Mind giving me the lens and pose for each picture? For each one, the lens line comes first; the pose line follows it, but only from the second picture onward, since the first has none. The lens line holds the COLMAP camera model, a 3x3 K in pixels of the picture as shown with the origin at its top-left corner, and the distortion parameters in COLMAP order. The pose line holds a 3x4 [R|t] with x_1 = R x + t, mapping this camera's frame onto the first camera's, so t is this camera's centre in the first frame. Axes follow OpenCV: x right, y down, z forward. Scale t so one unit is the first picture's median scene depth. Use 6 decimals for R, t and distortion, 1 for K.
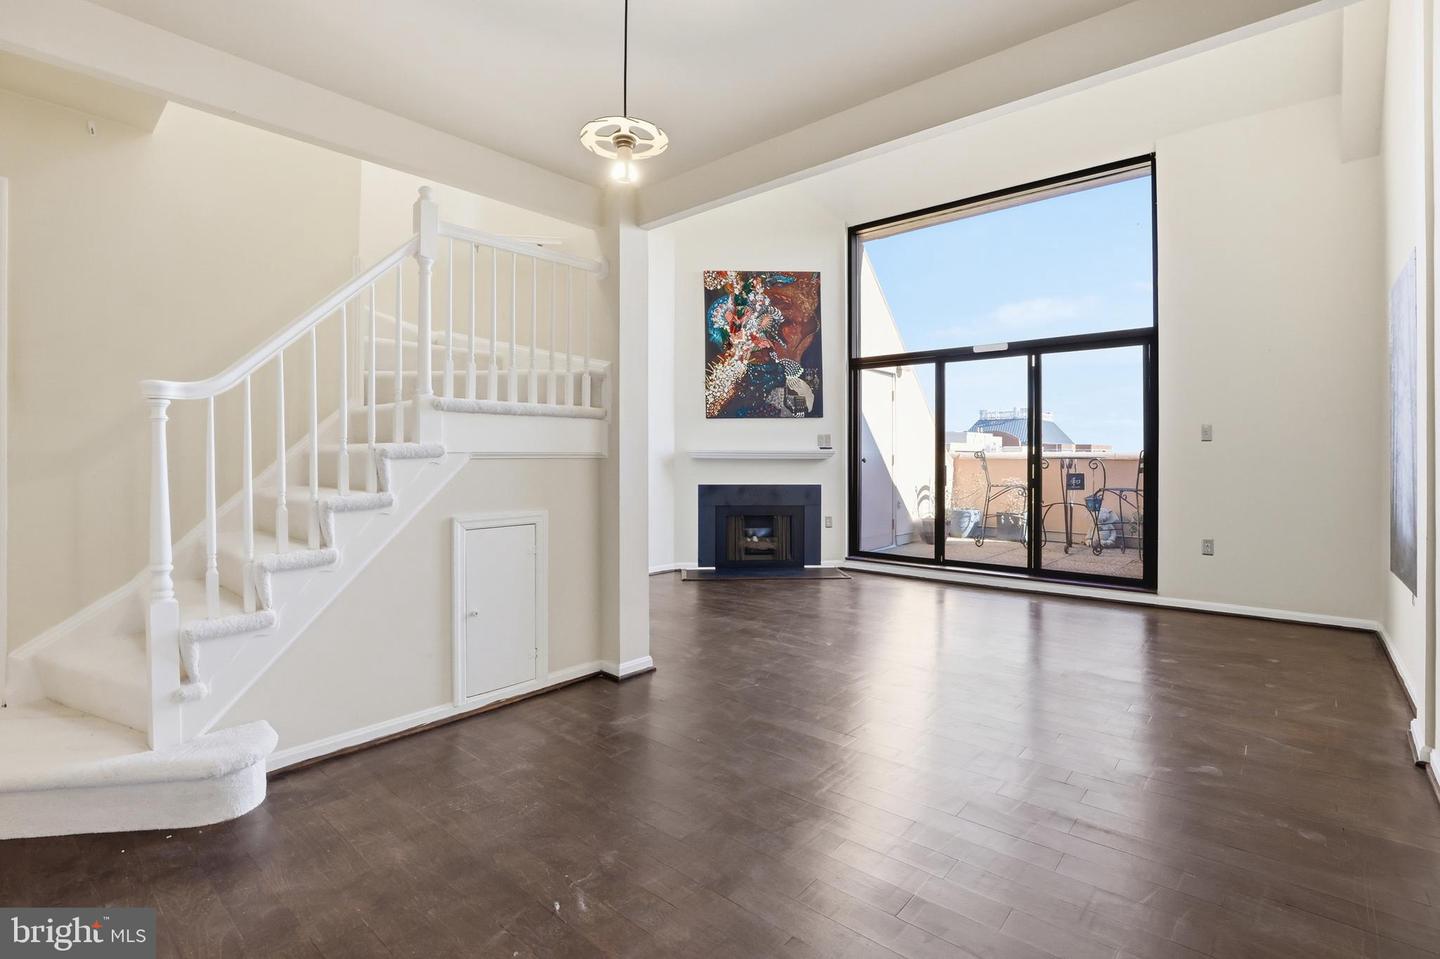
lens RADIAL K [[665.8, 0, 722.6], [0, 665.8, 464.0], [0, 0, 1]] dist [-0.048584, 0.017921]
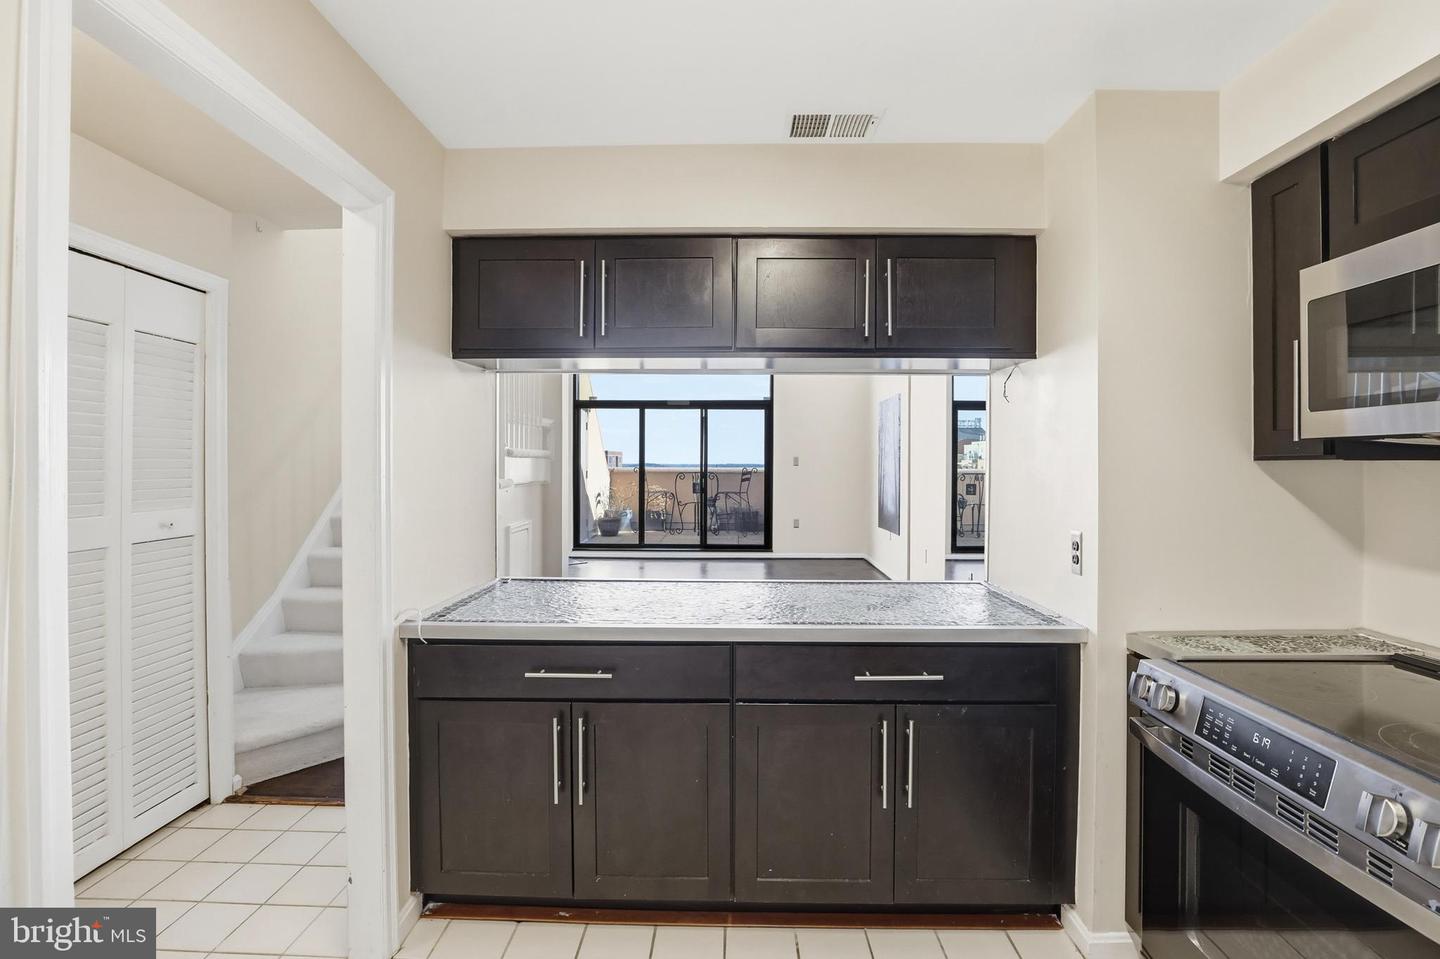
lens RADIAL K [[665.8, 0, 722.6], [0, 665.8, 464.0], [0, 0, 1]] dist [-0.048584, 0.017921]
pose [[0.768272, -0.001083, 0.640123, -0.516033], [0.004598, 0.999982, -0.003826, -0.027940], [-0.640107, 0.005882, 0.768263, -0.256485]]
